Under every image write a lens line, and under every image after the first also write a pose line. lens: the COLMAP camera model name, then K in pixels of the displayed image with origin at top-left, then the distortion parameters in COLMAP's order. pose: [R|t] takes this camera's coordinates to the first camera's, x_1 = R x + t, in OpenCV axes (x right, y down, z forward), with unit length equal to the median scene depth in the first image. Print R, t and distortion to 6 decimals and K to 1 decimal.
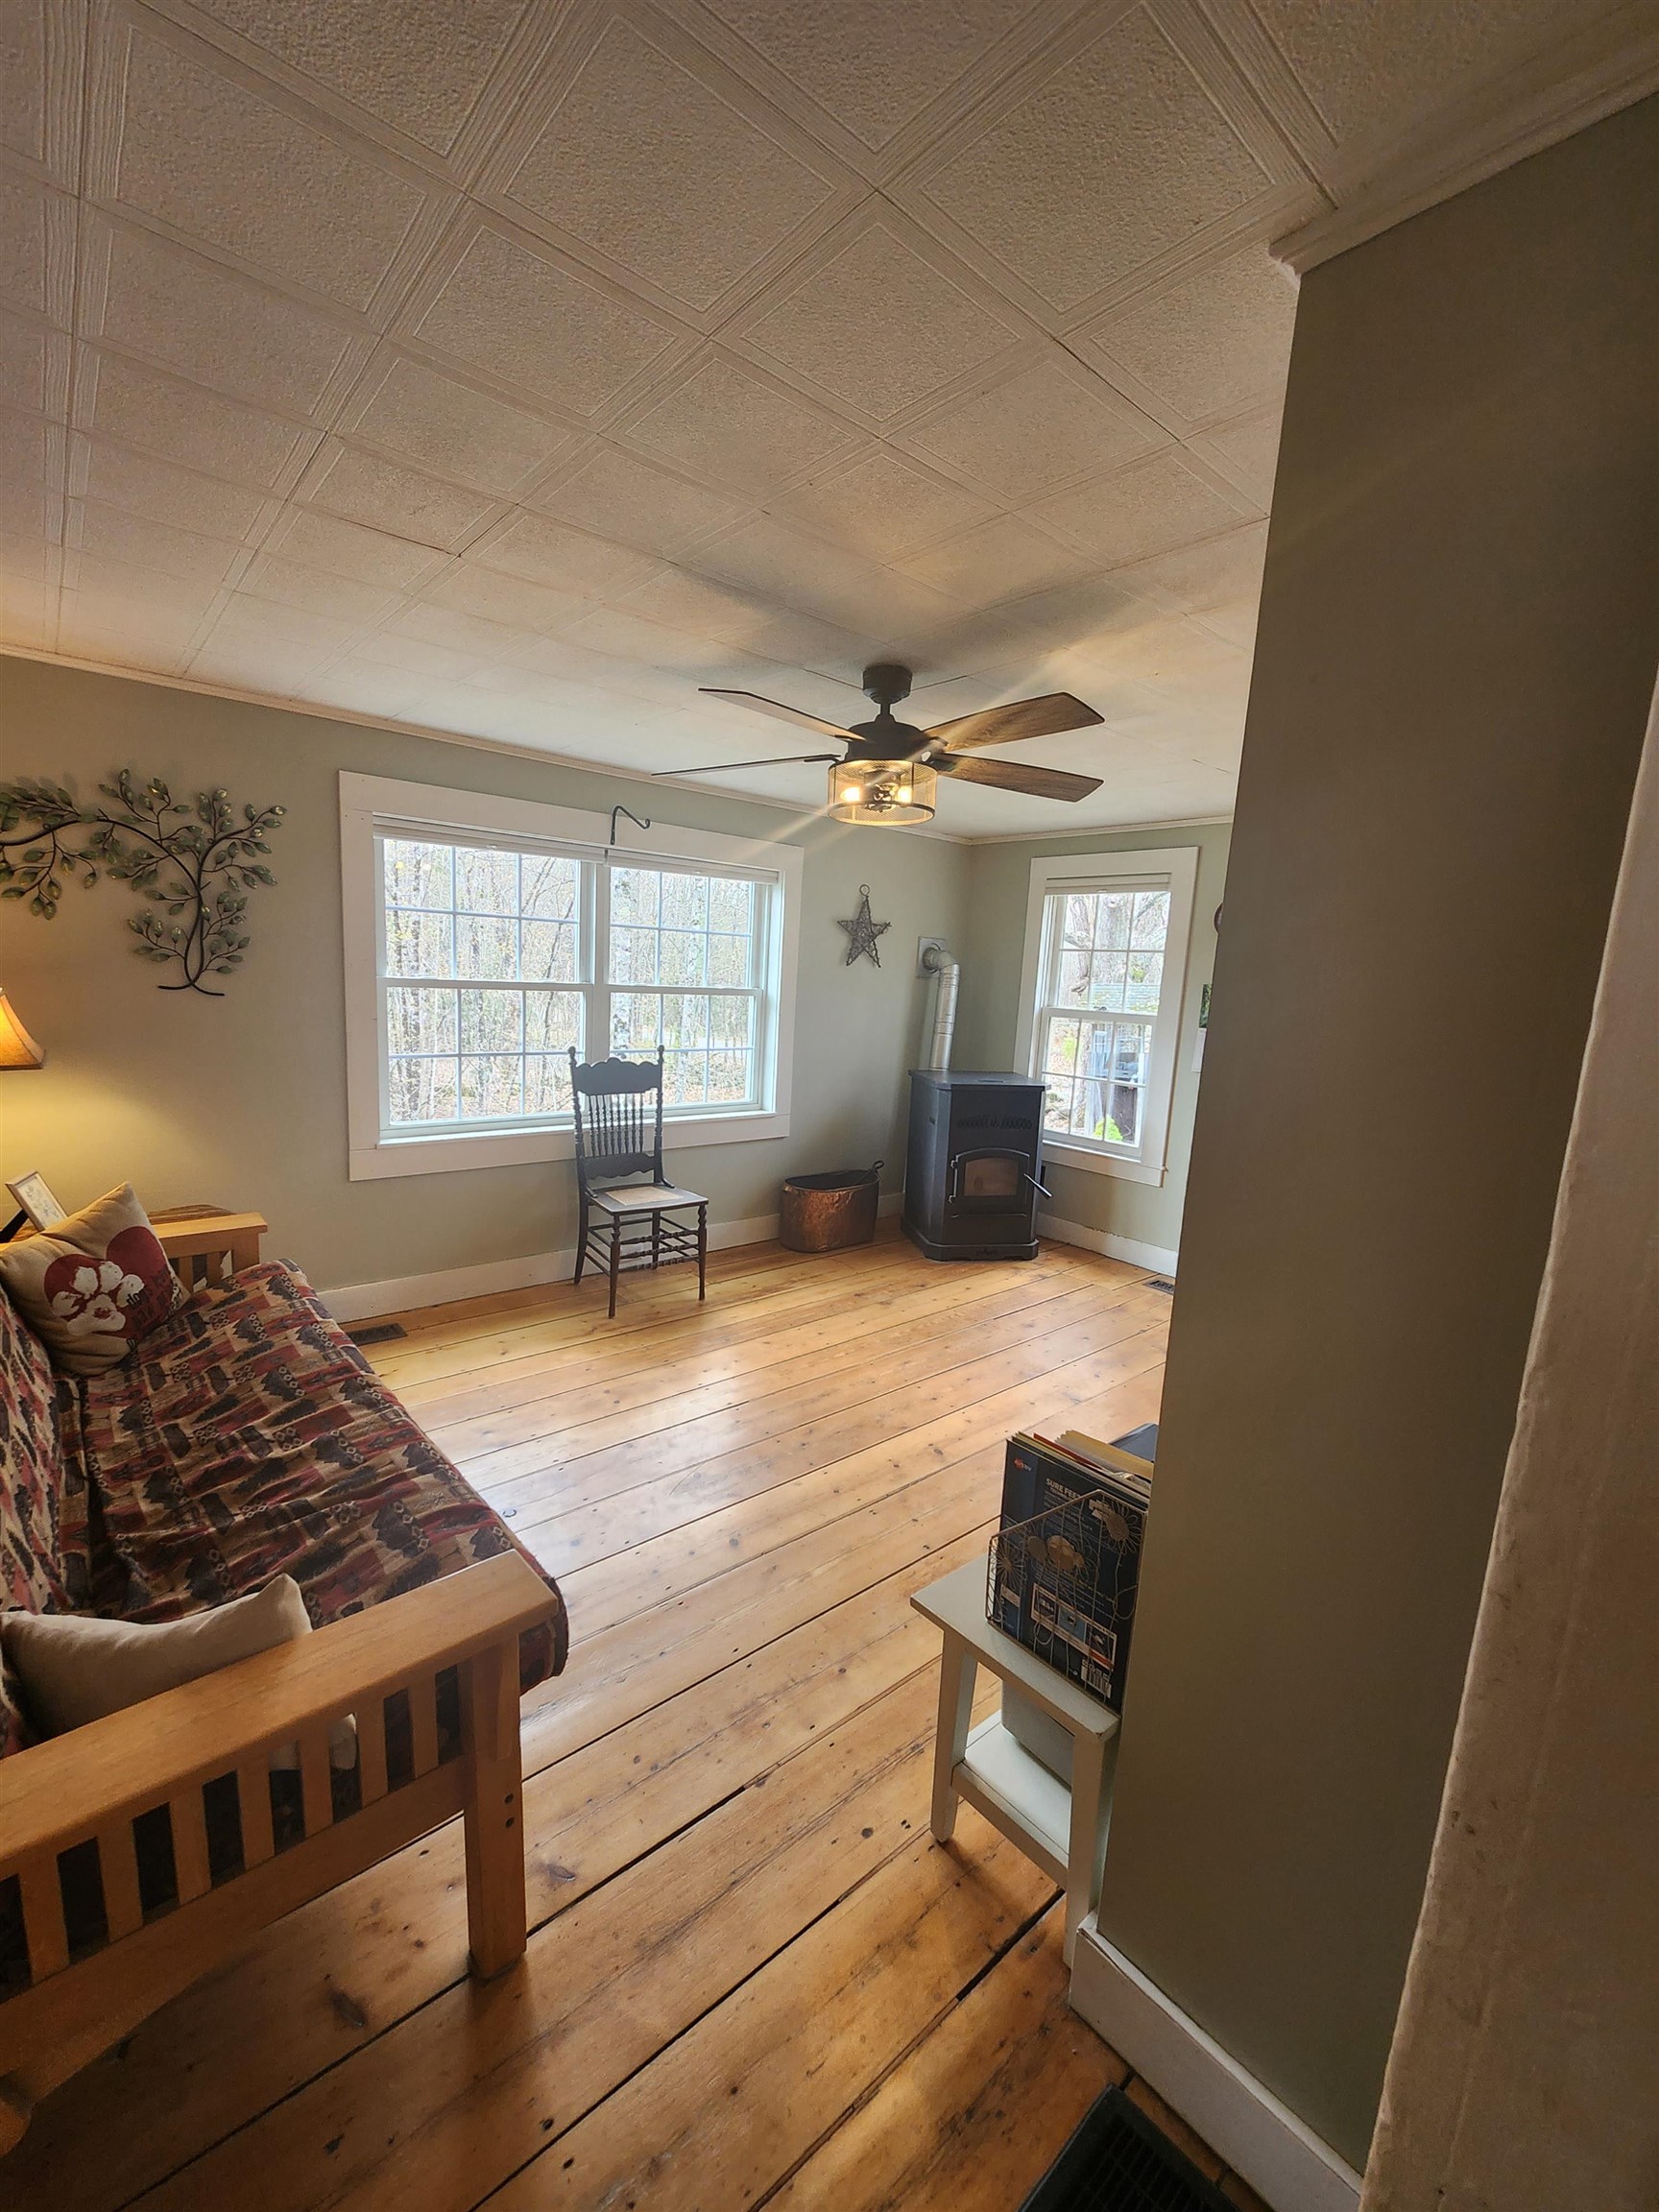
lens RADIAL K [[907.1, 0, 822.1], [0, 907.1, 1111.9], [0, 0, 1]] dist [-0.000407, 0.000009]
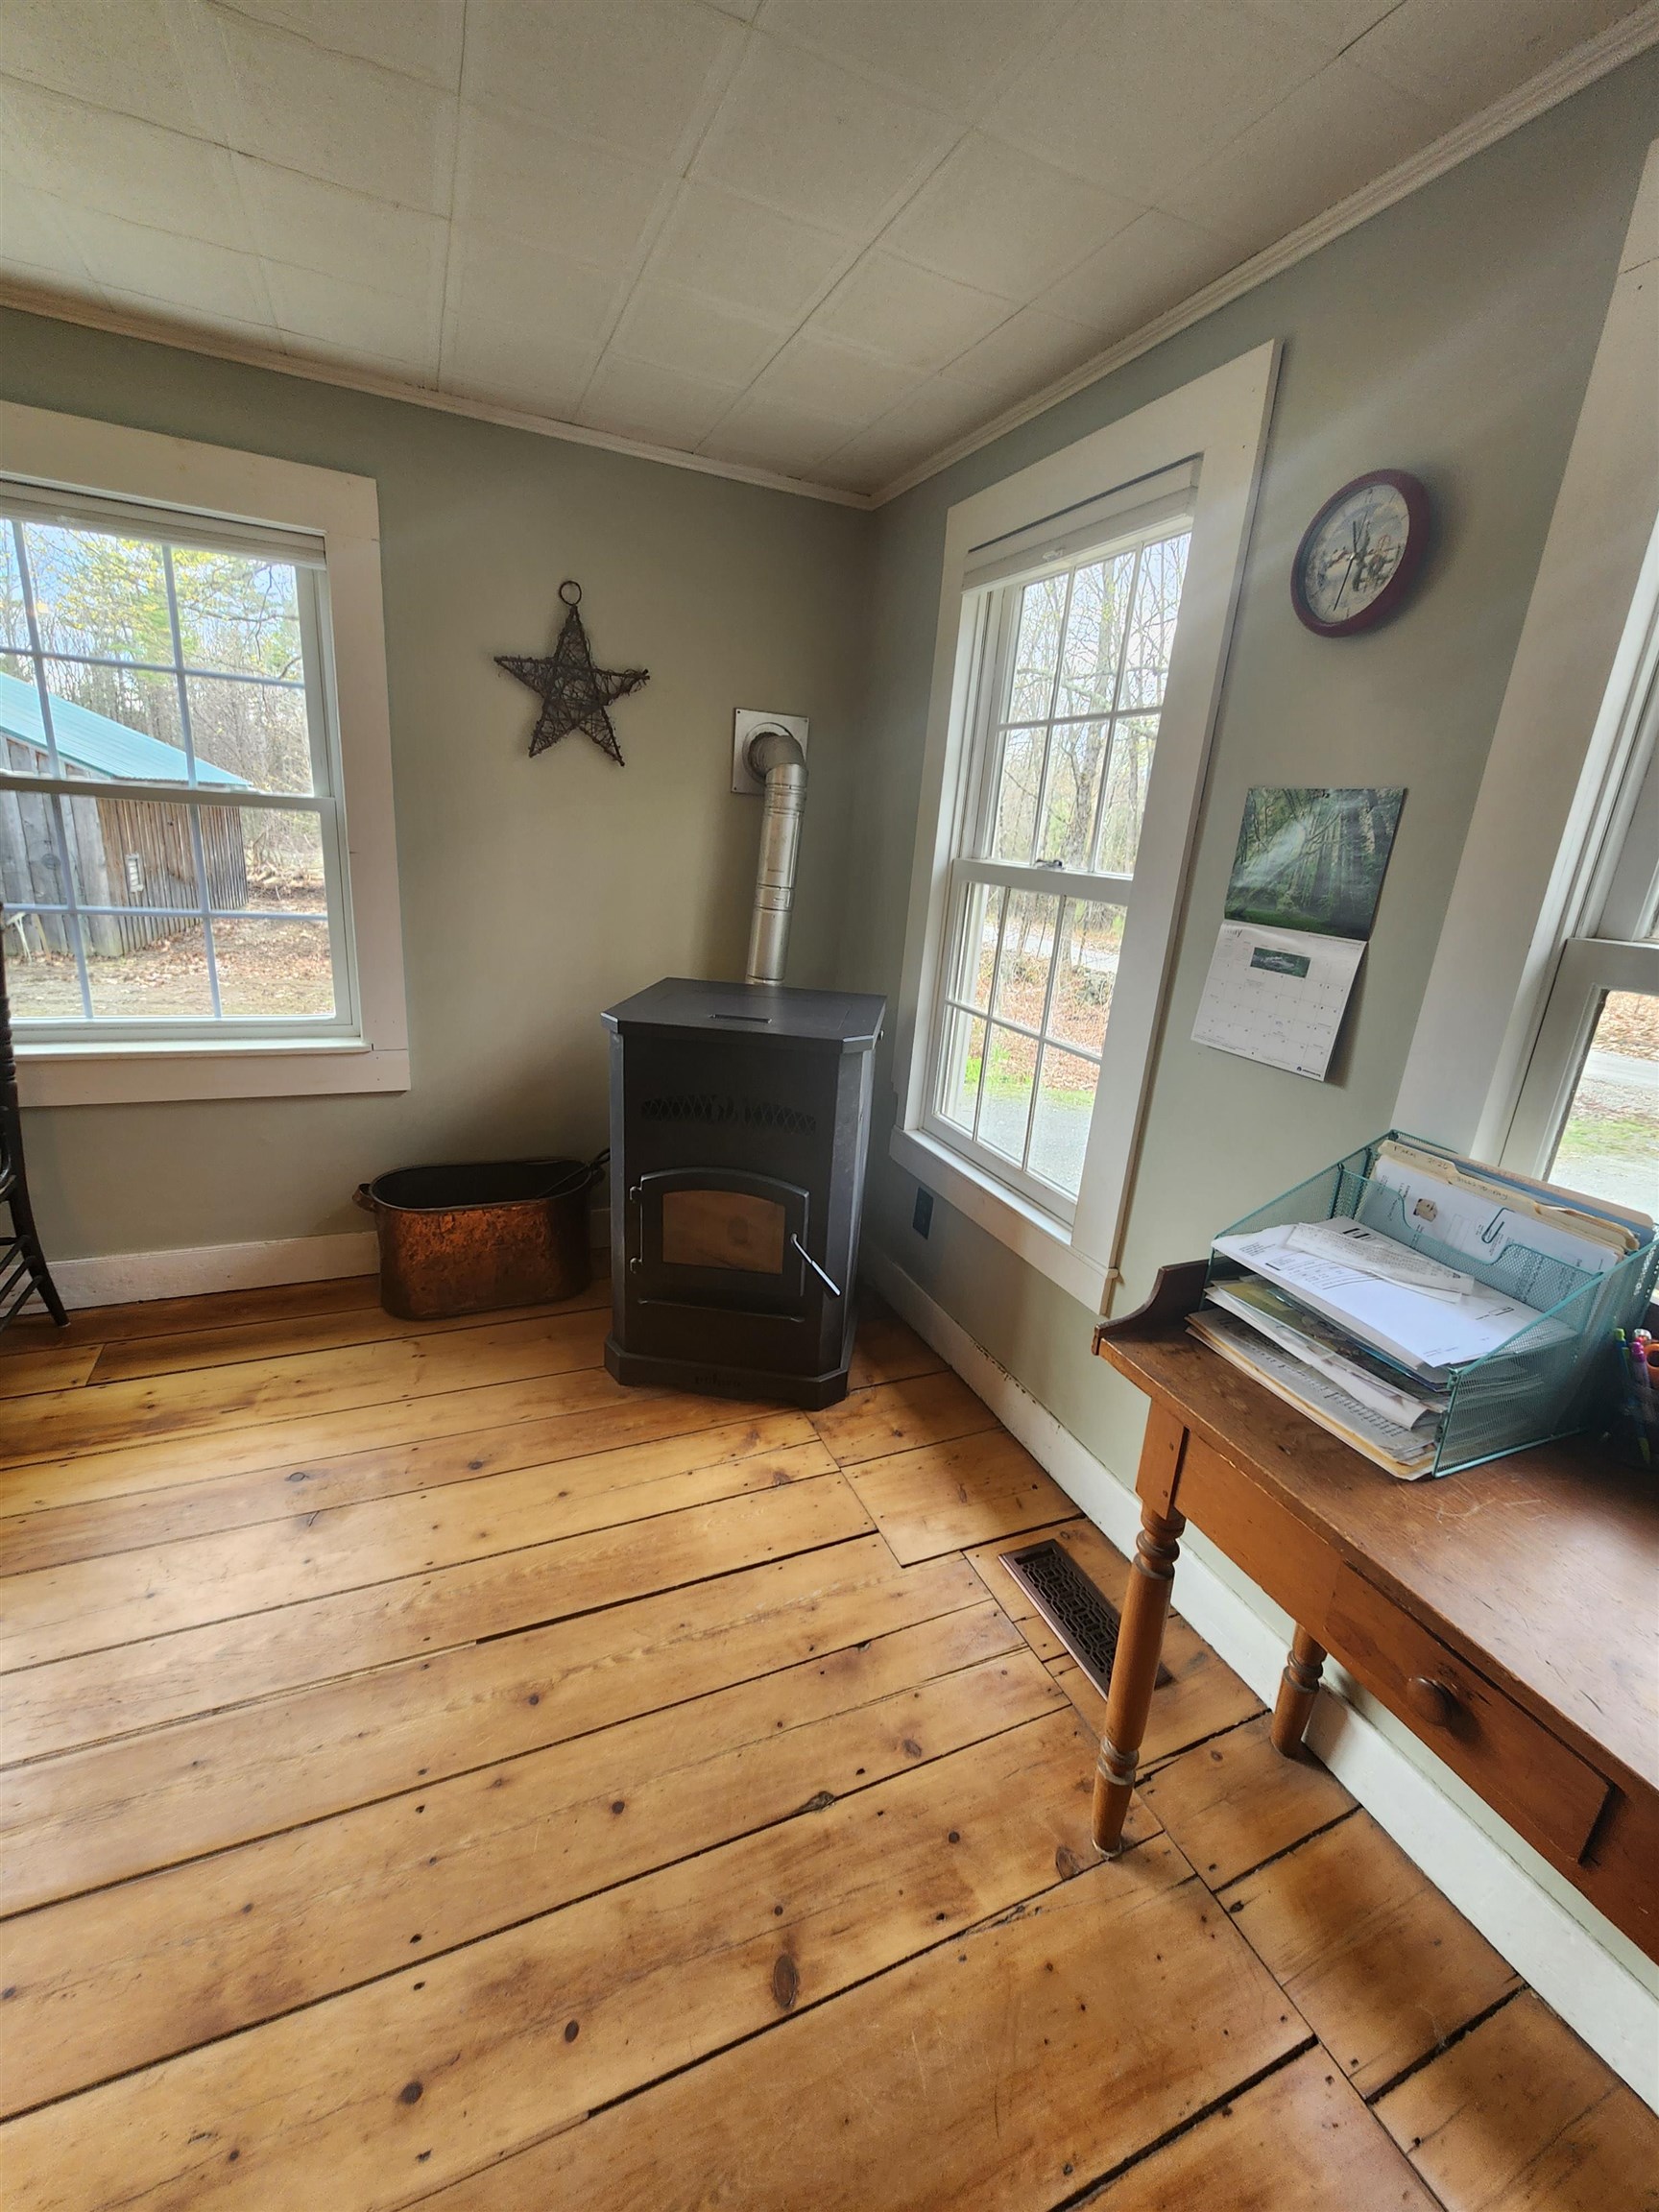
lens RADIAL K [[916.0, 0, 826.3], [0, 916.0, 1099.6], [0, 0, 1]] dist [0.001246, -0.002637]
pose [[0.956185, 0.103659, -0.273799, 0.391394], [-0.070516, 0.989231, 0.128256, -0.061456], [0.284145, -0.103329, 0.953197, 0.644726]]
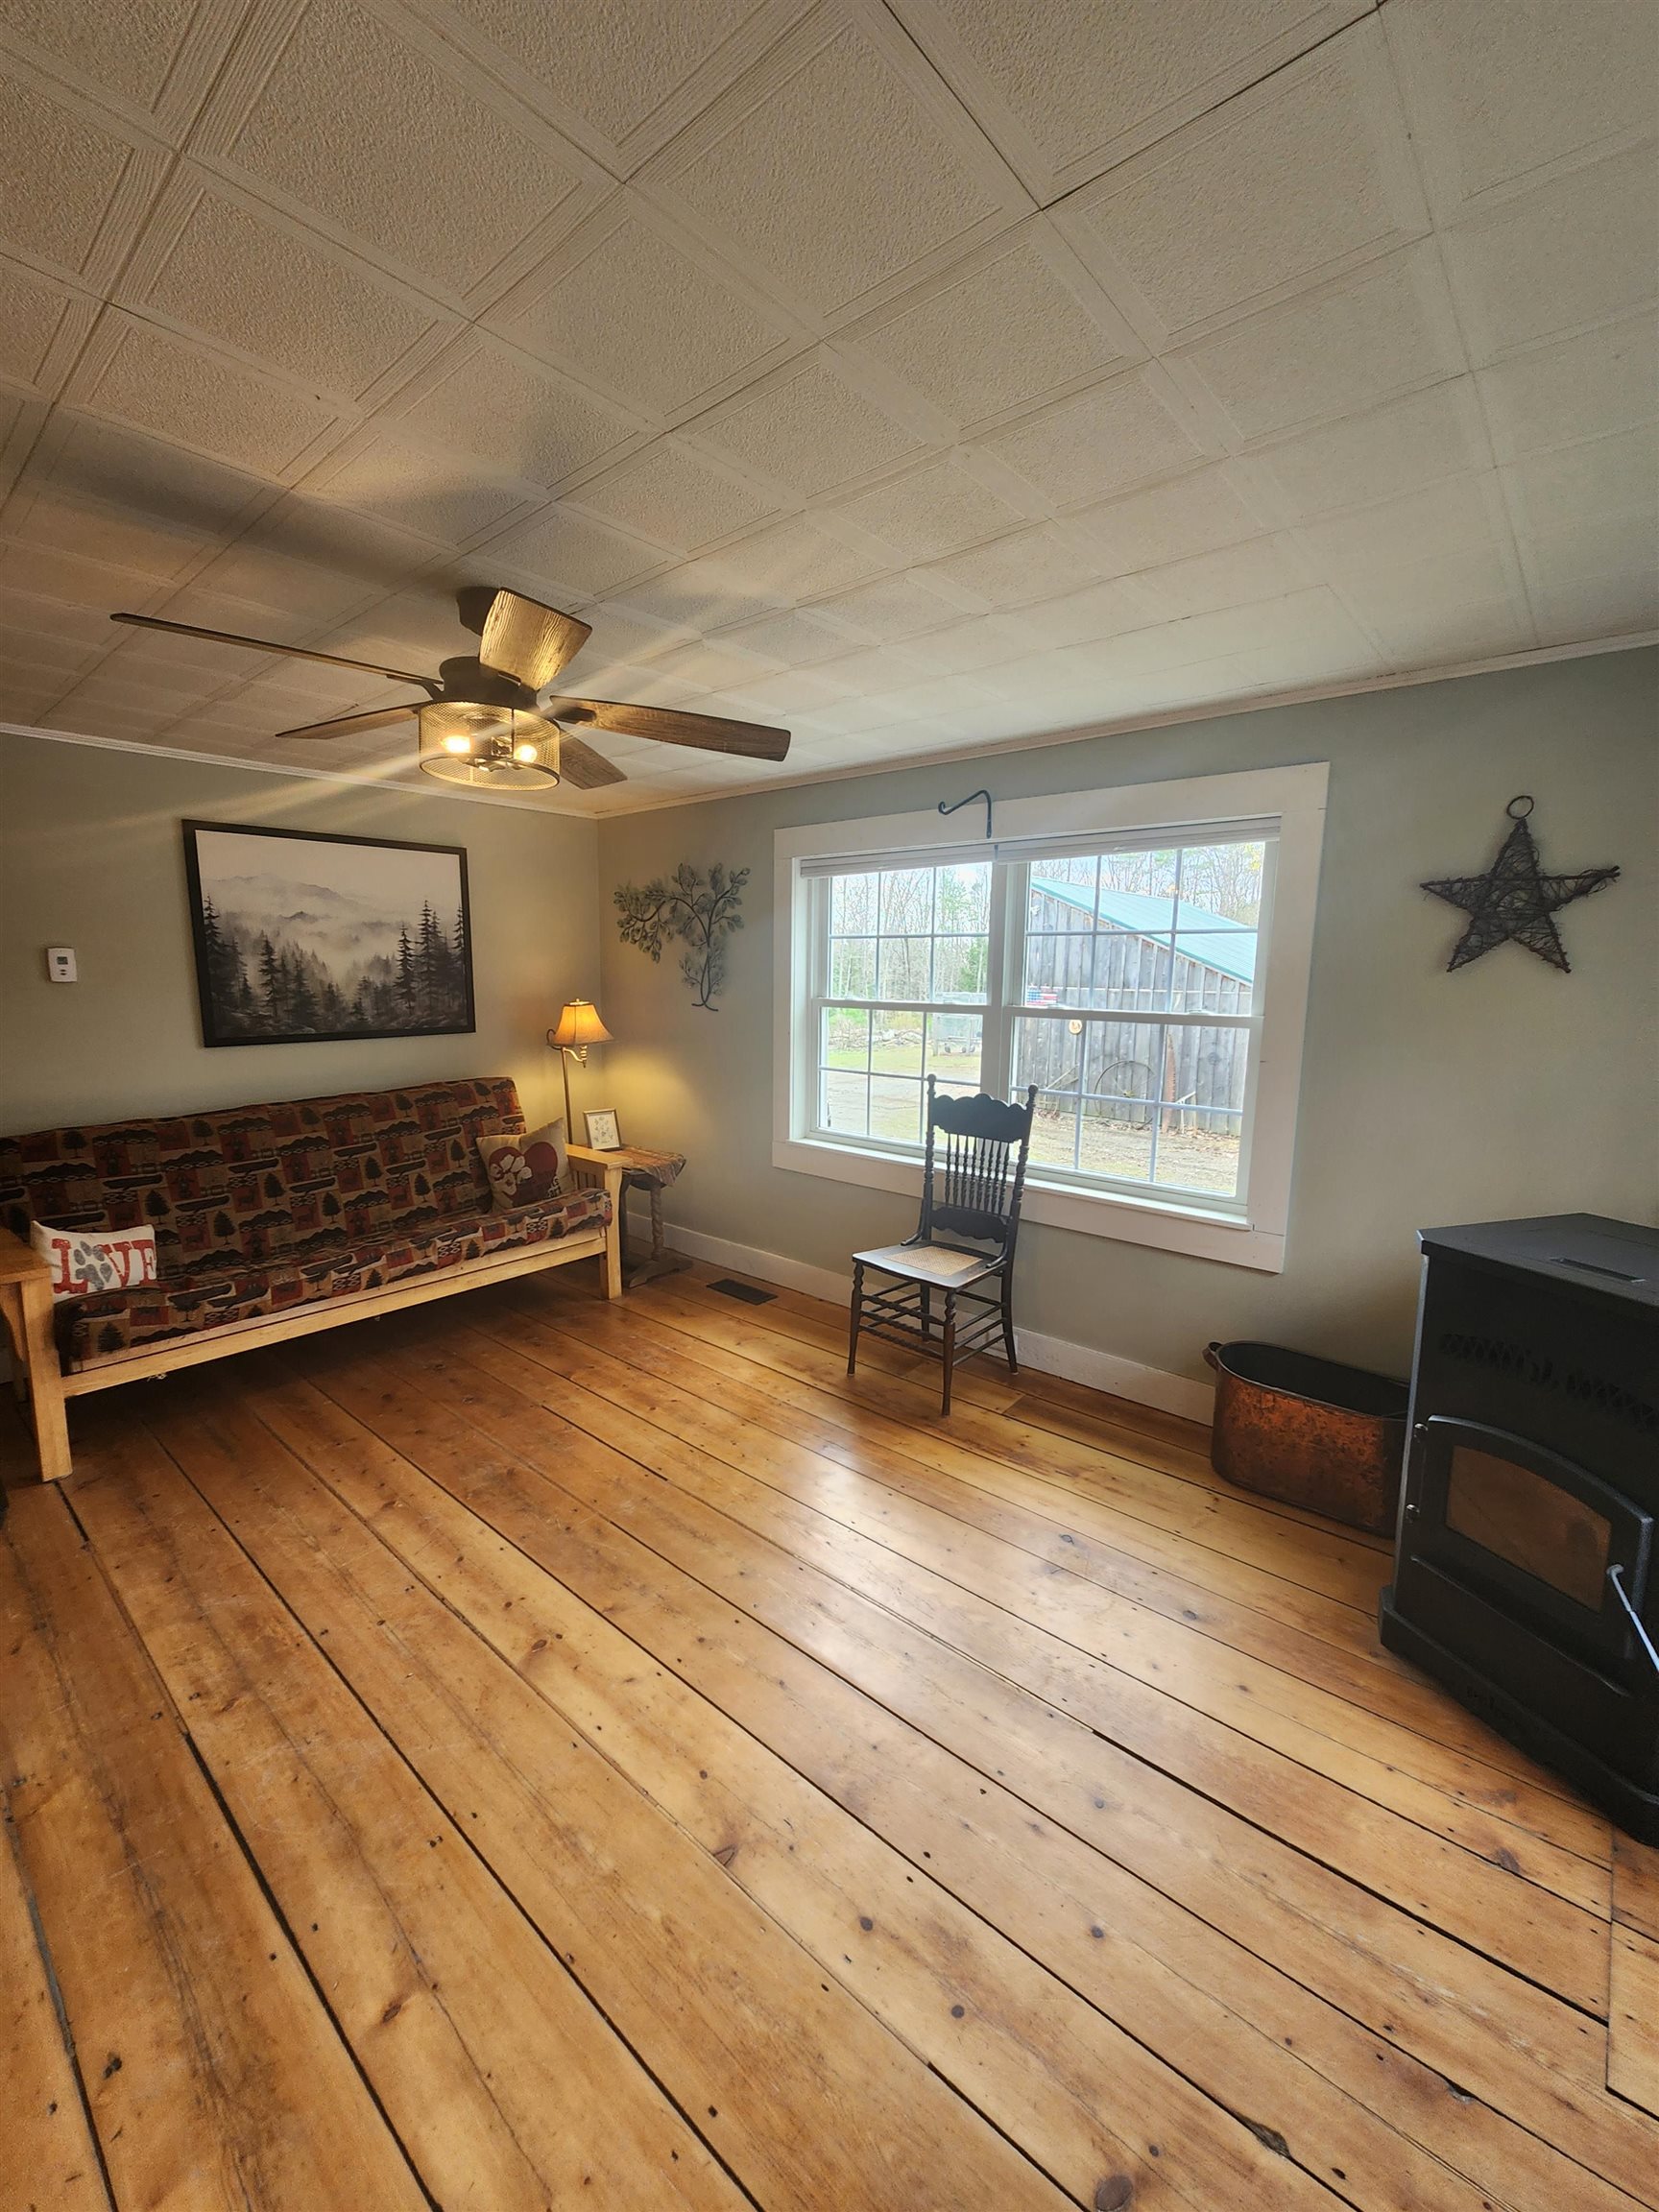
lens RADIAL K [[897.2, 0, 808.7], [0, 897.2, 1107.7], [0, 0, 1]] dist [-0.001154, -0.003660]
pose [[0.138882, 0.099021, -0.985346, 0.539153], [-0.163218, 0.983670, 0.075848, -0.081010], [0.976766, 0.150292, 0.152776, 0.699495]]
